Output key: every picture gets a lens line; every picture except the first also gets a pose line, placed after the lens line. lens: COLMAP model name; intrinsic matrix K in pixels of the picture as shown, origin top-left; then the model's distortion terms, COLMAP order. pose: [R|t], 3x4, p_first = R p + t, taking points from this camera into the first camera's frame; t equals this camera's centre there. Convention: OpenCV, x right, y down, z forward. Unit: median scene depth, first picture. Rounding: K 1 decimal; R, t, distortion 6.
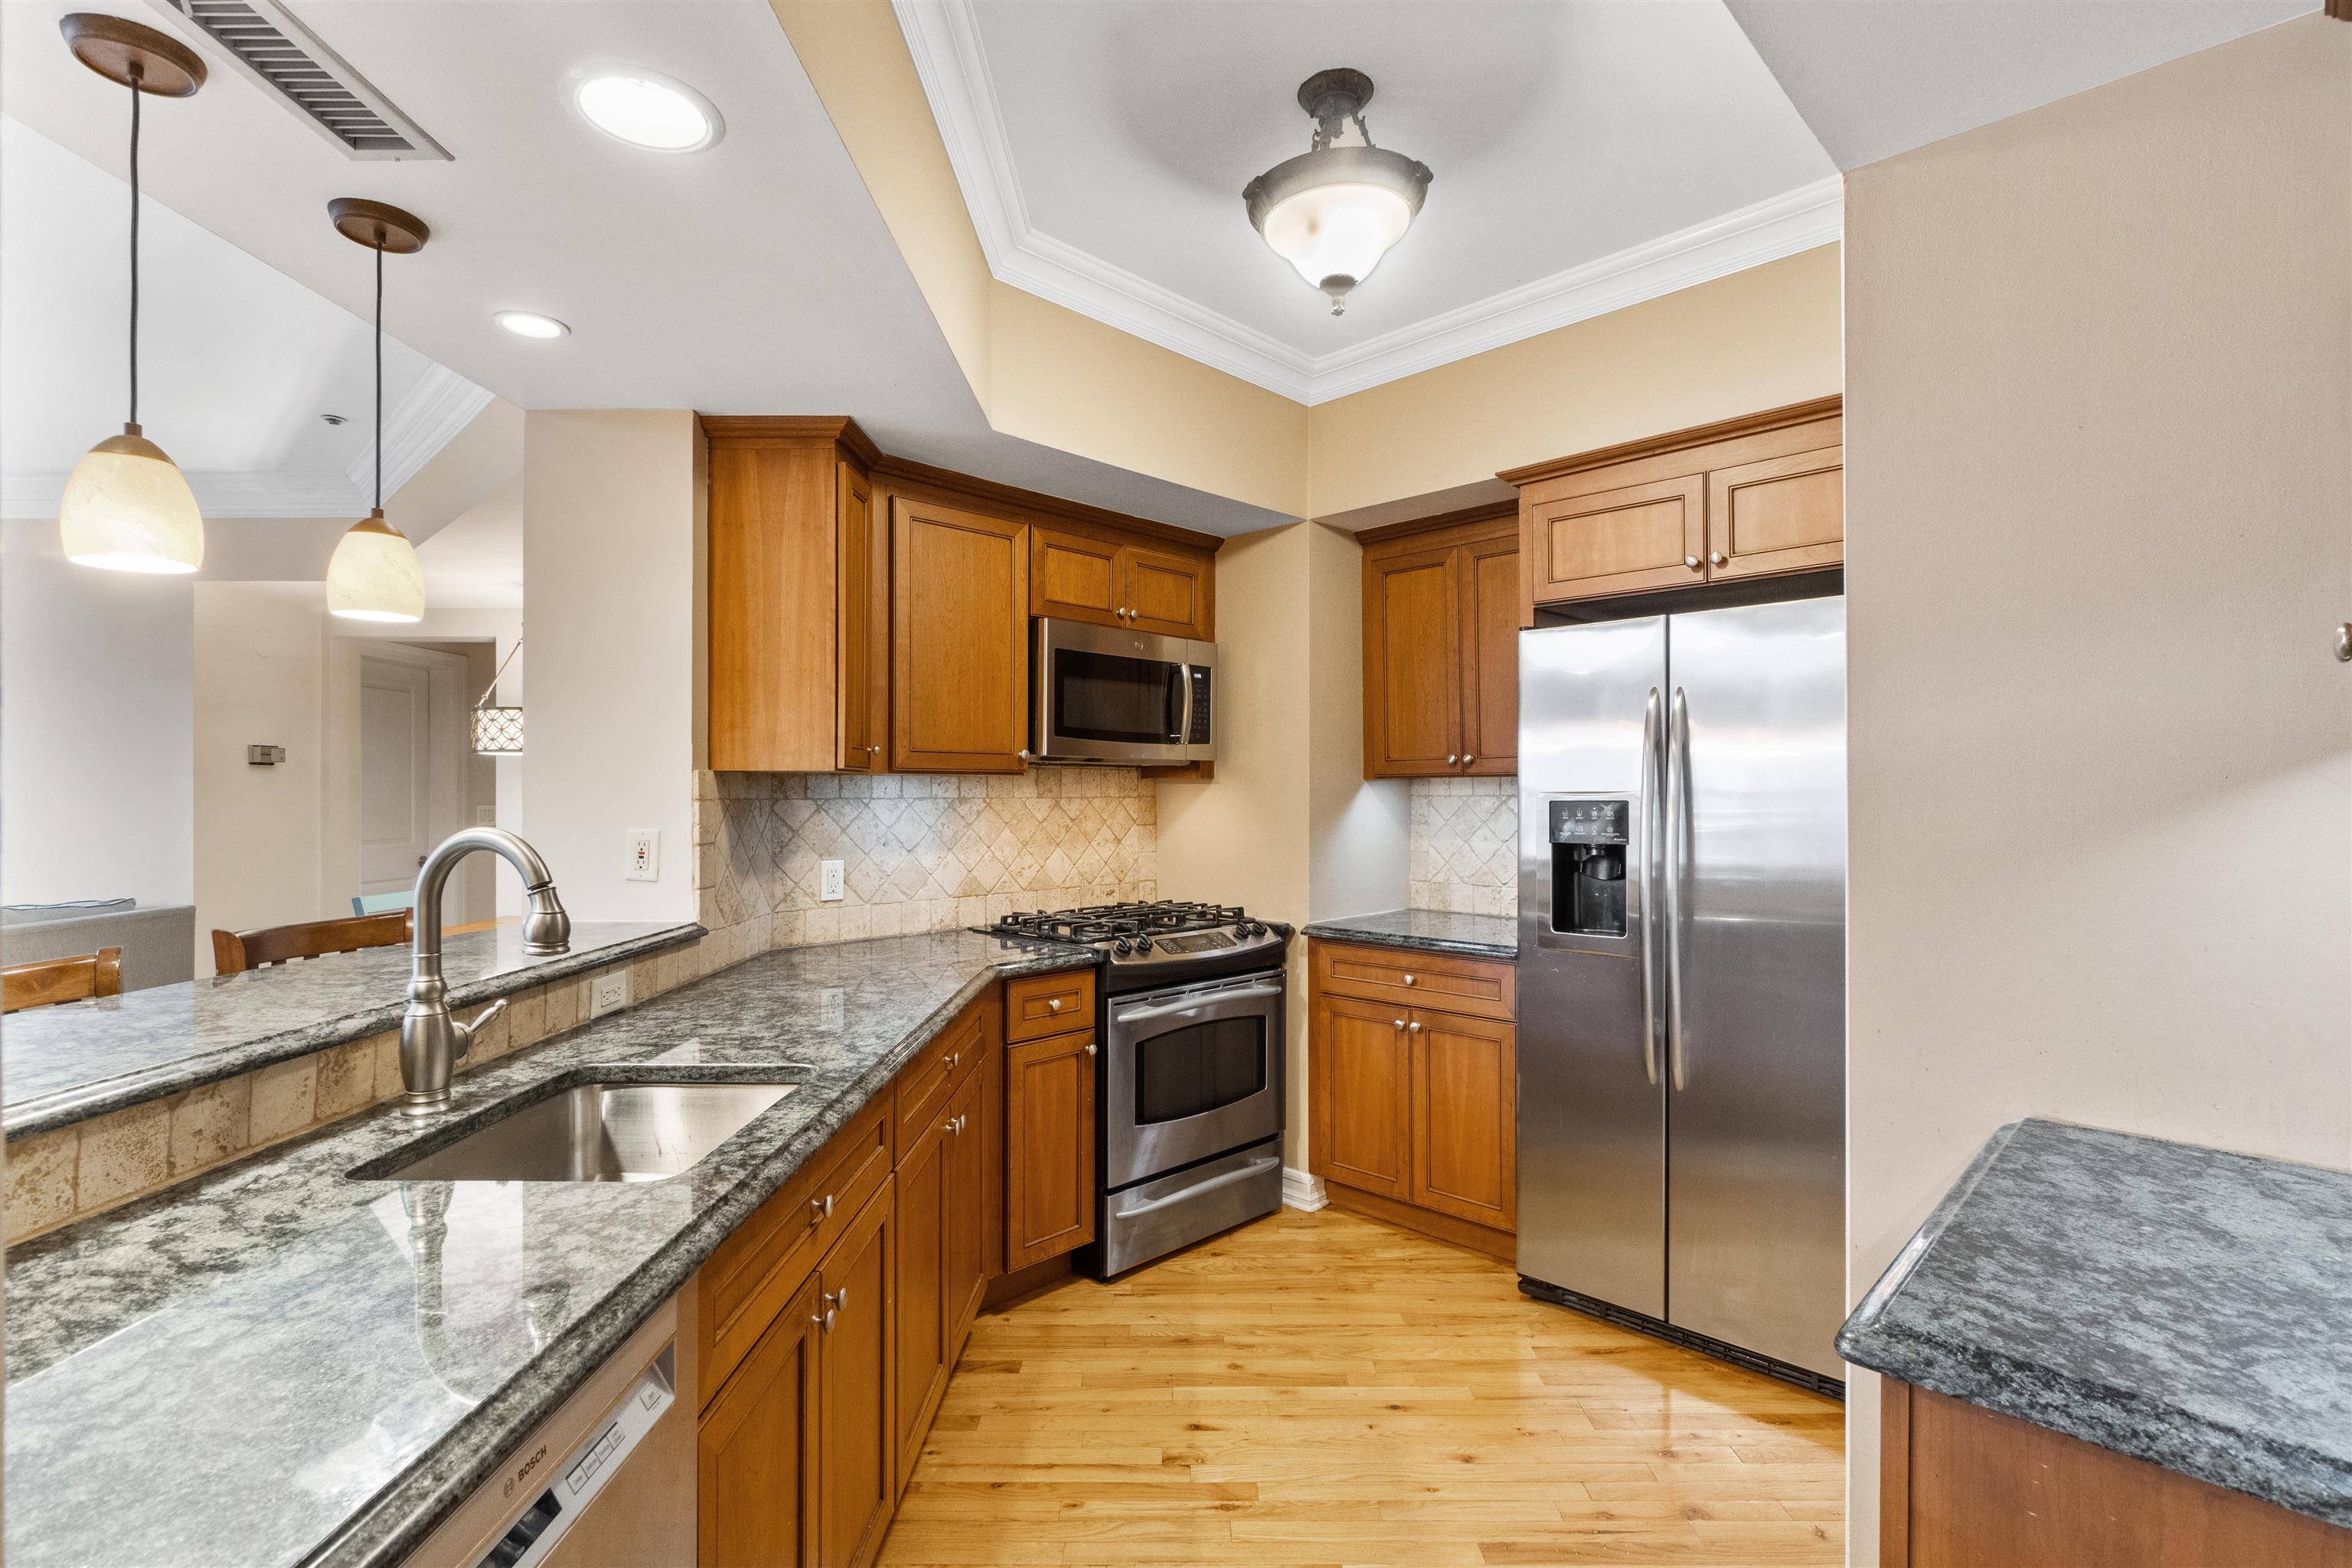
lens RADIAL K [[1106.1, 0, 1176.0], [0, 1106.1, 784.0], [0, 0, 1]] dist [-0.000394, -0.000160]
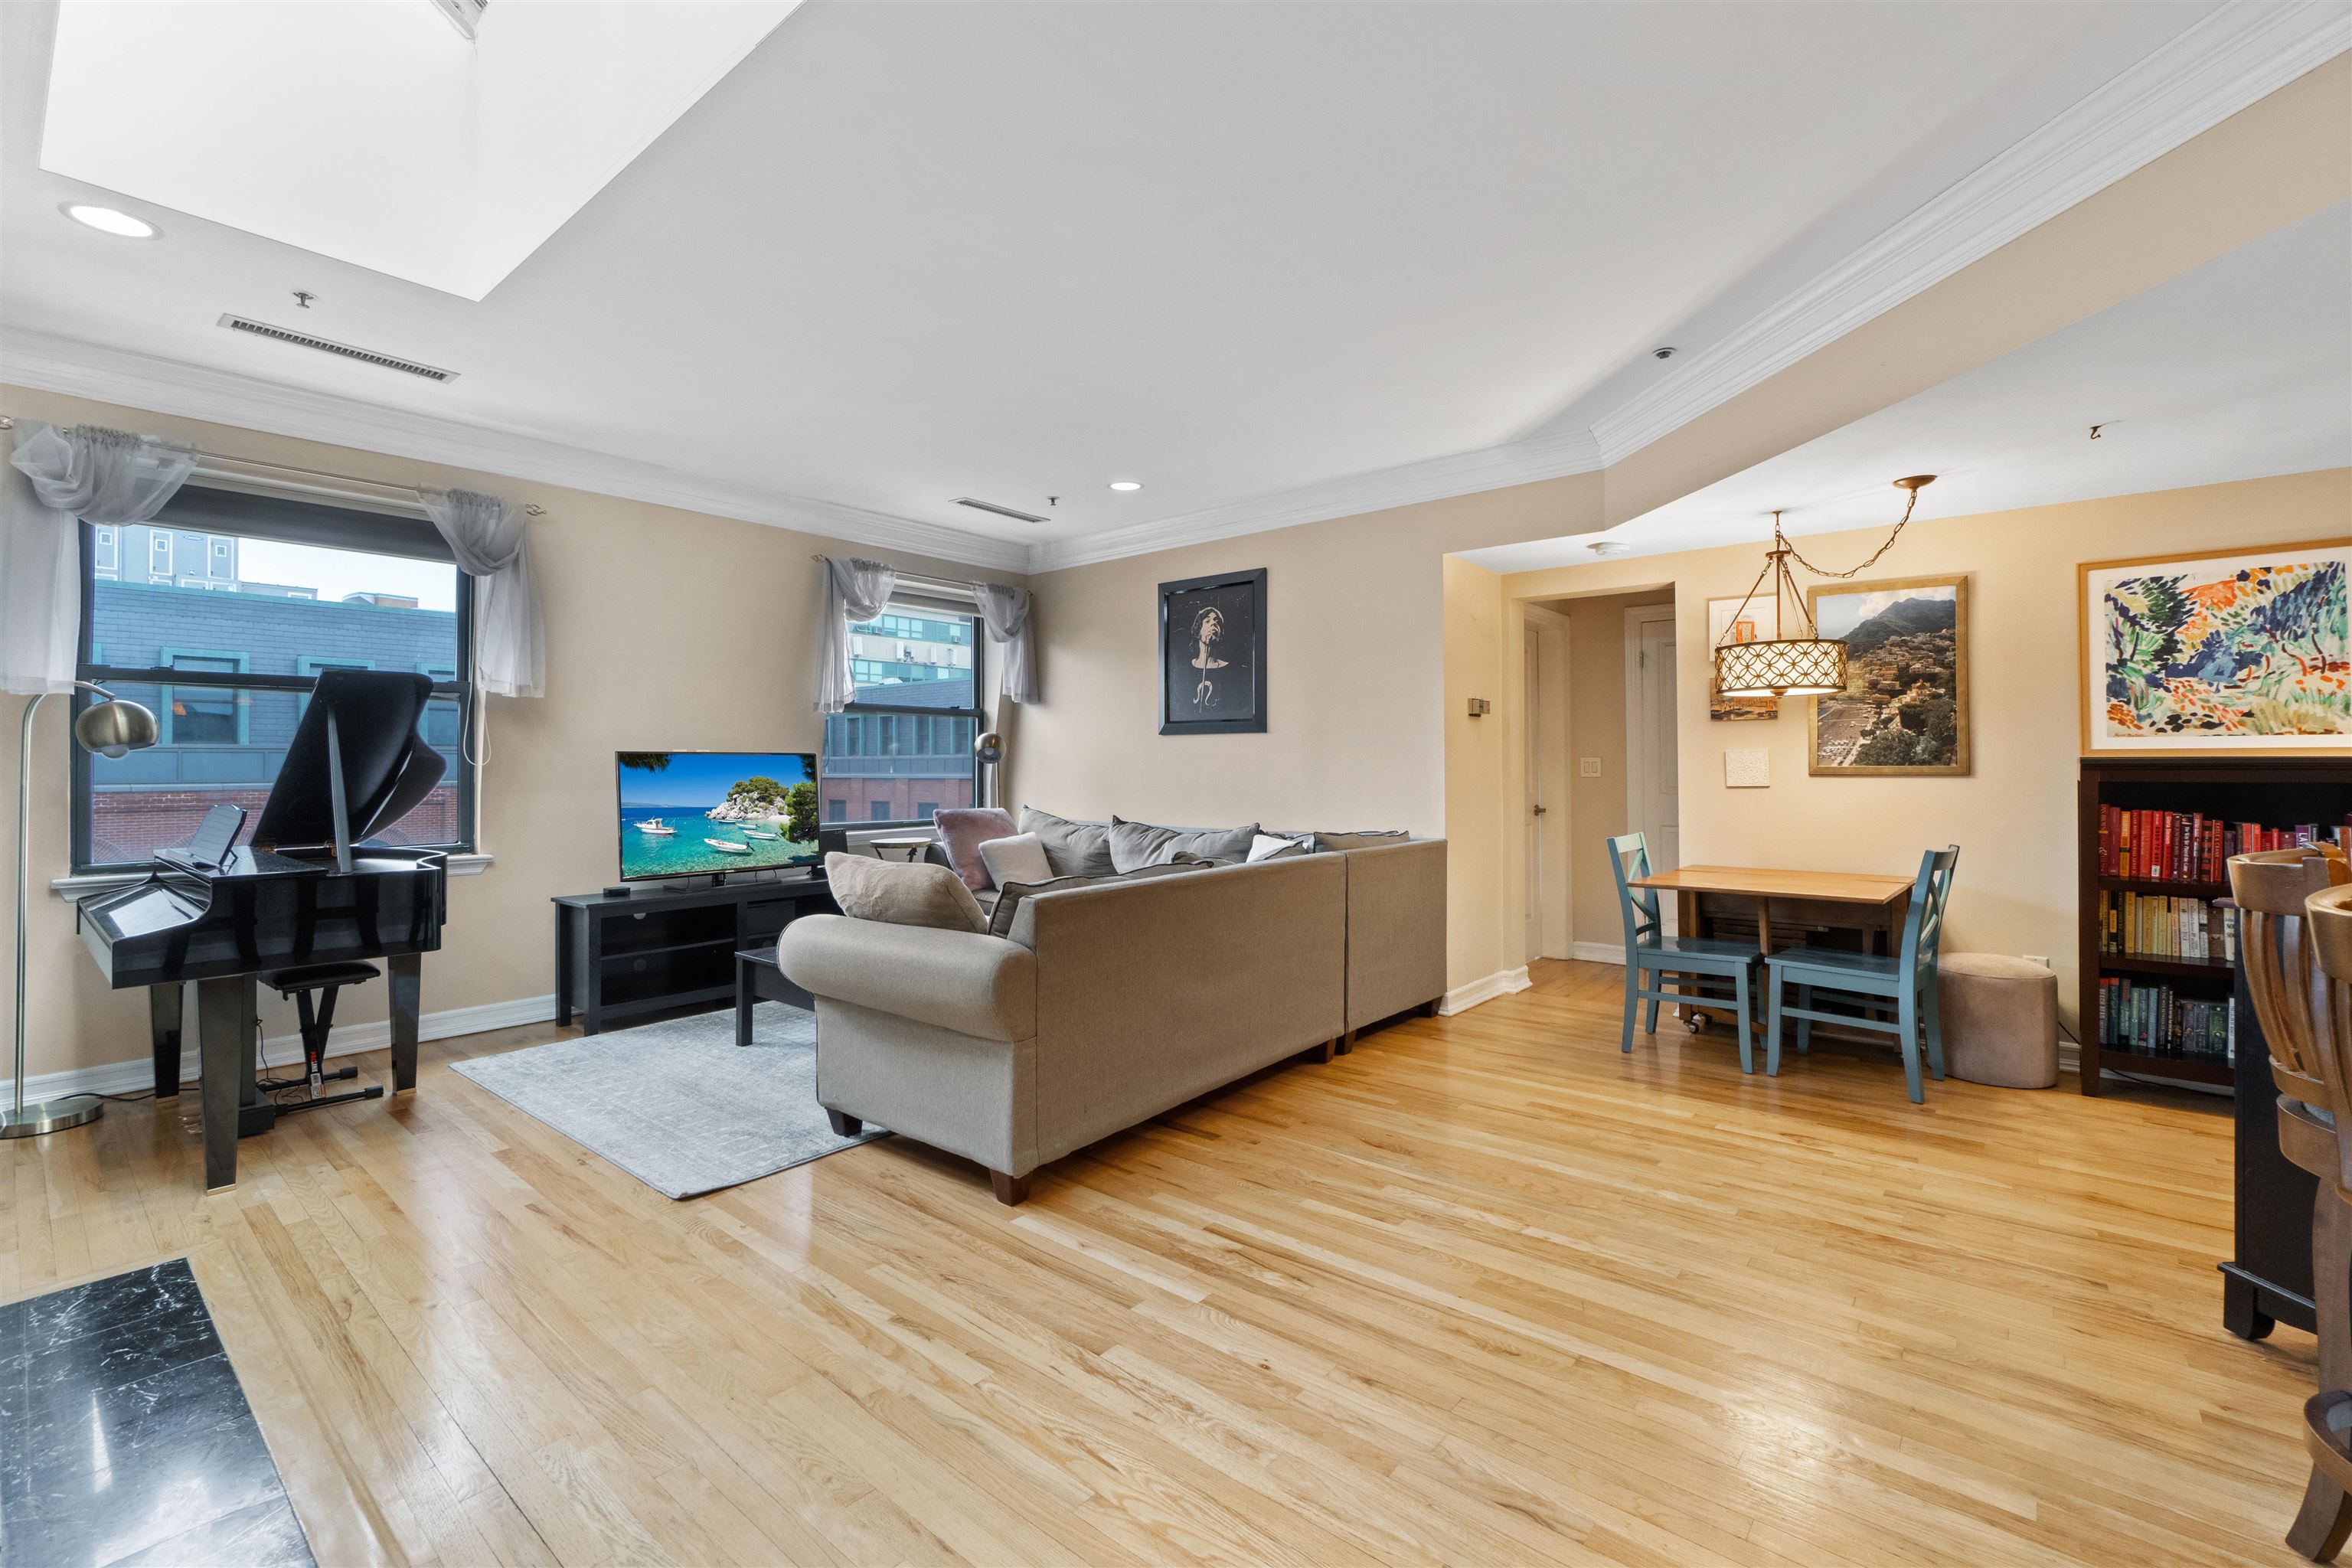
lens RADIAL K [[1017.8, 0, 1166.1], [0, 1017.8, 758.0], [0, 0, 1]] dist [-0.003658, -0.000178]
pose [[0.776184, -0.008918, -0.630444, -0.681213], [0.008781, 0.999956, -0.003334, 0.041605], [0.630446, -0.002948, 0.776228, 0.014758]]
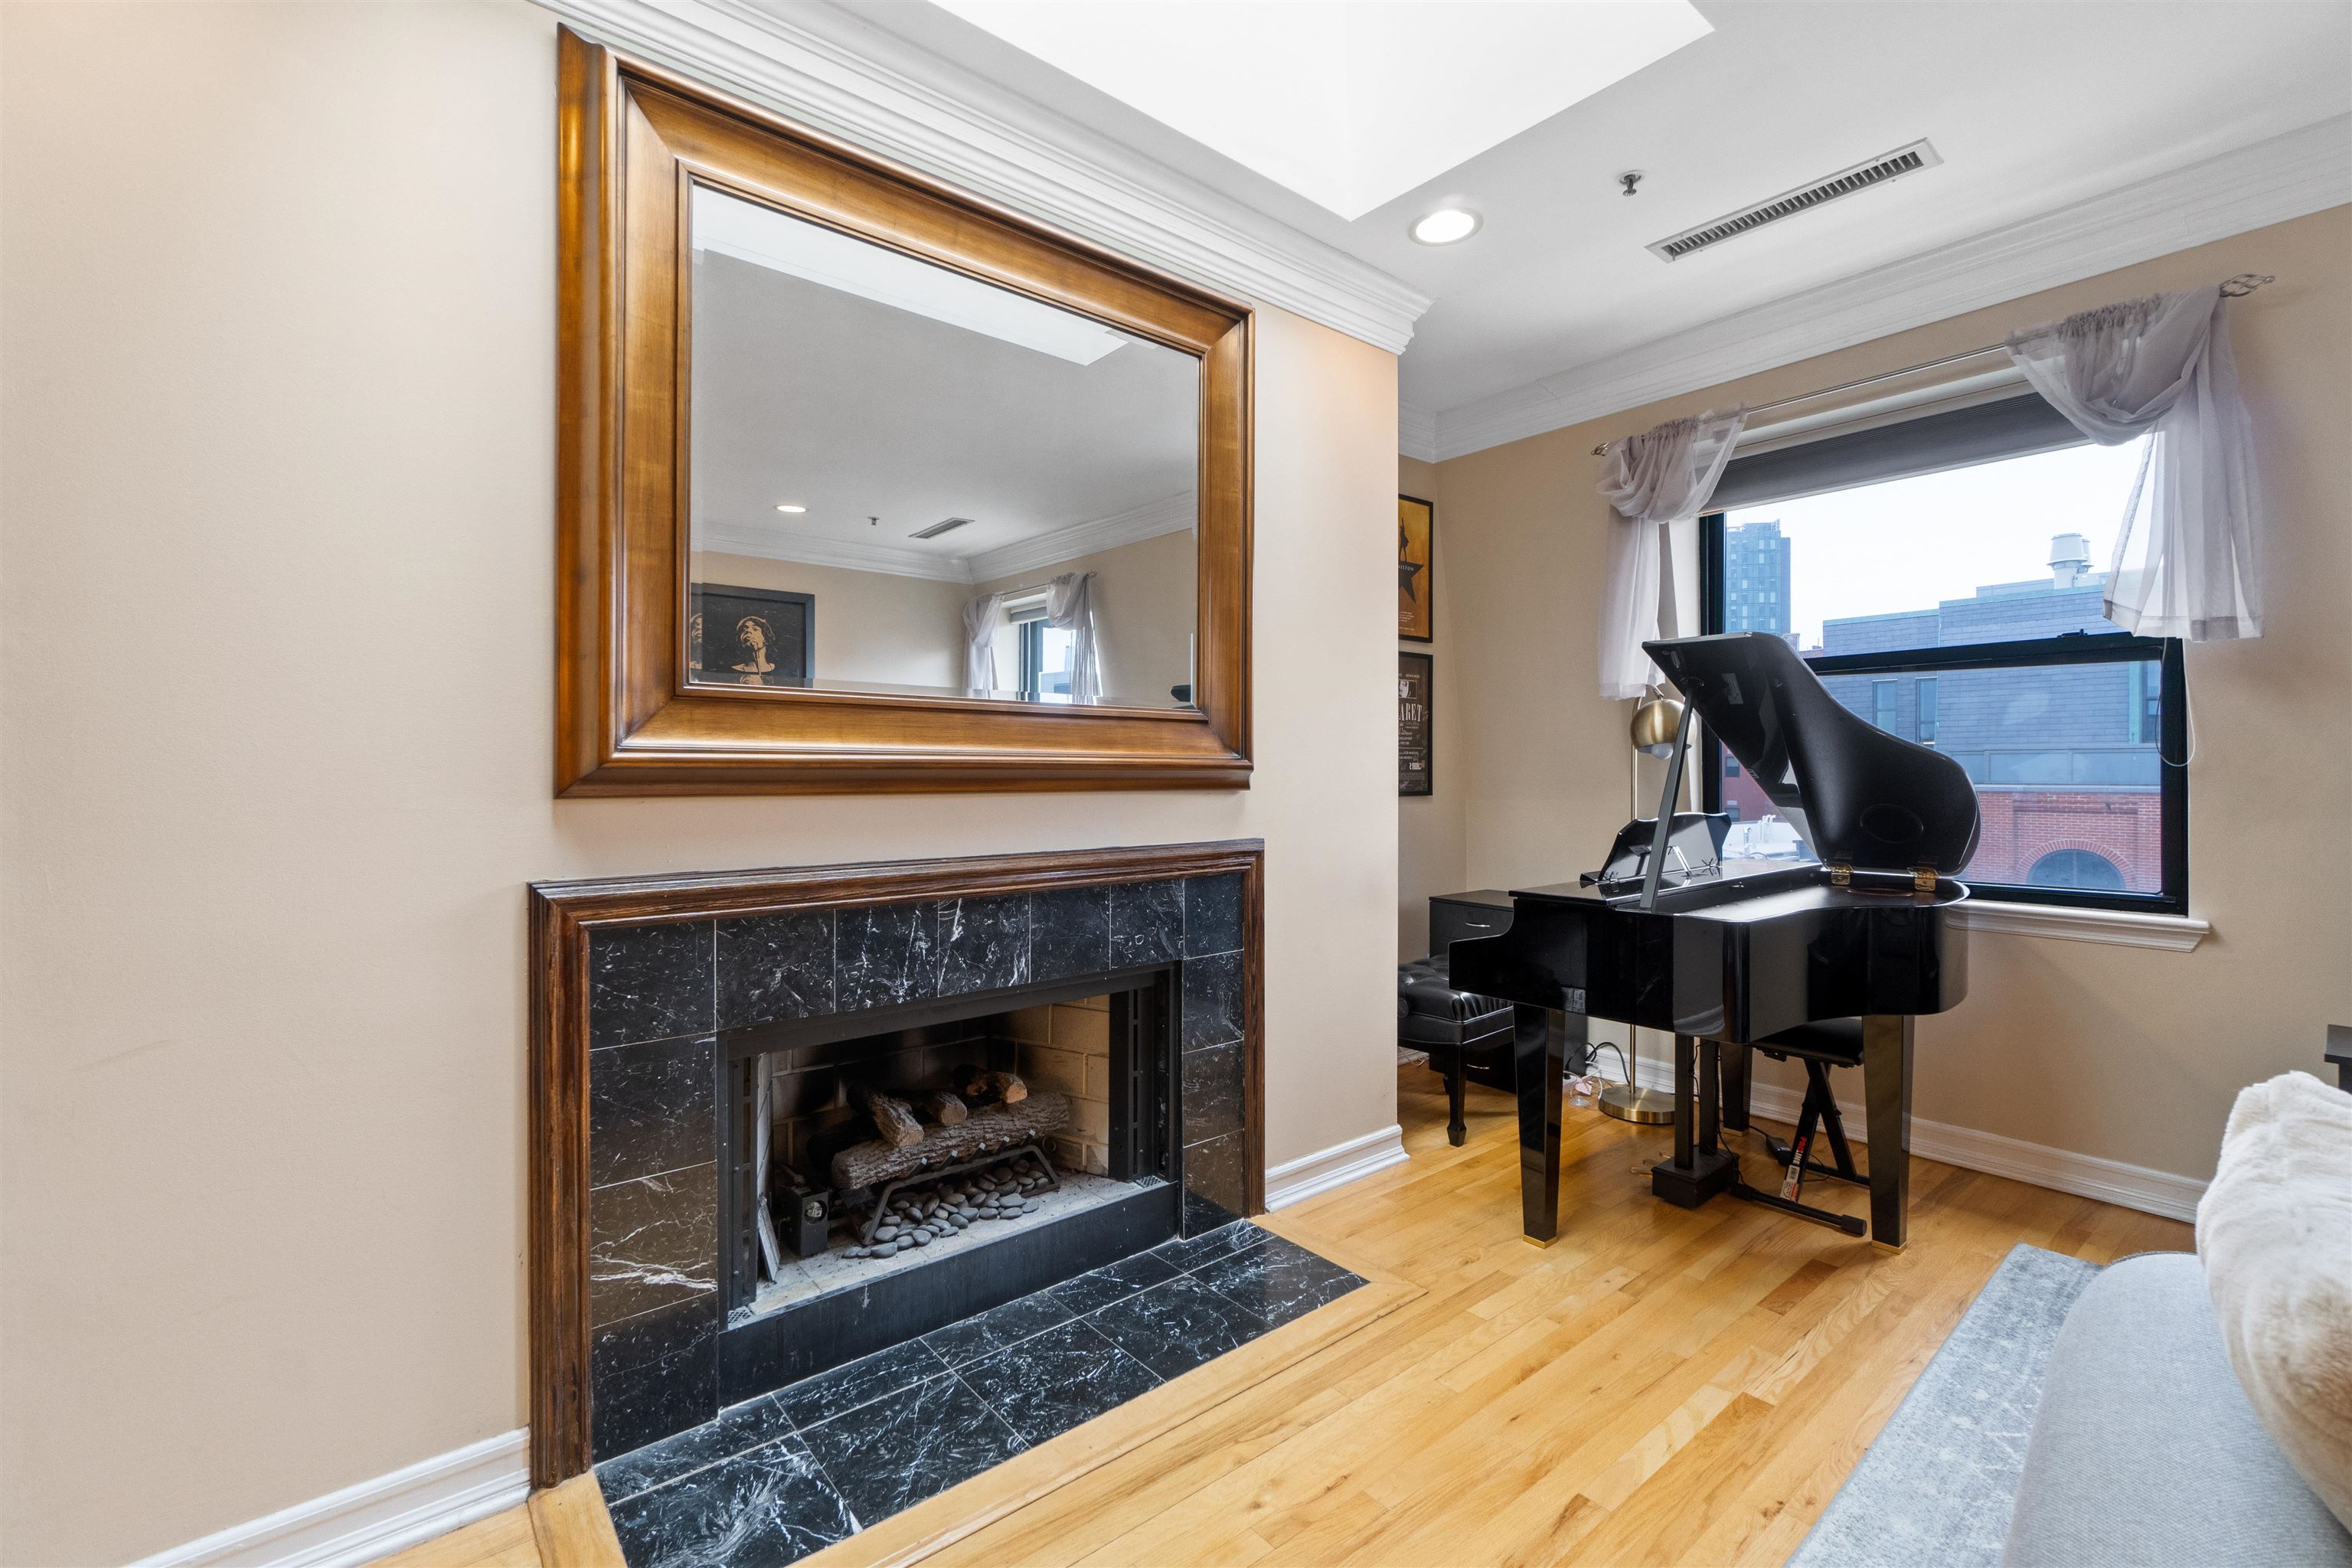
lens RADIAL K [[1018.4, 0, 1180.1], [0, 1018.4, 775.5], [0, 0, 1]] dist [-0.003380, -0.000100]
pose [[-0.760962, 0.002446, -0.648791, -1.184578], [0.004737, 0.999987, -0.001786, 0.044587], [0.648779, -0.004432, -0.760964, 0.641934]]
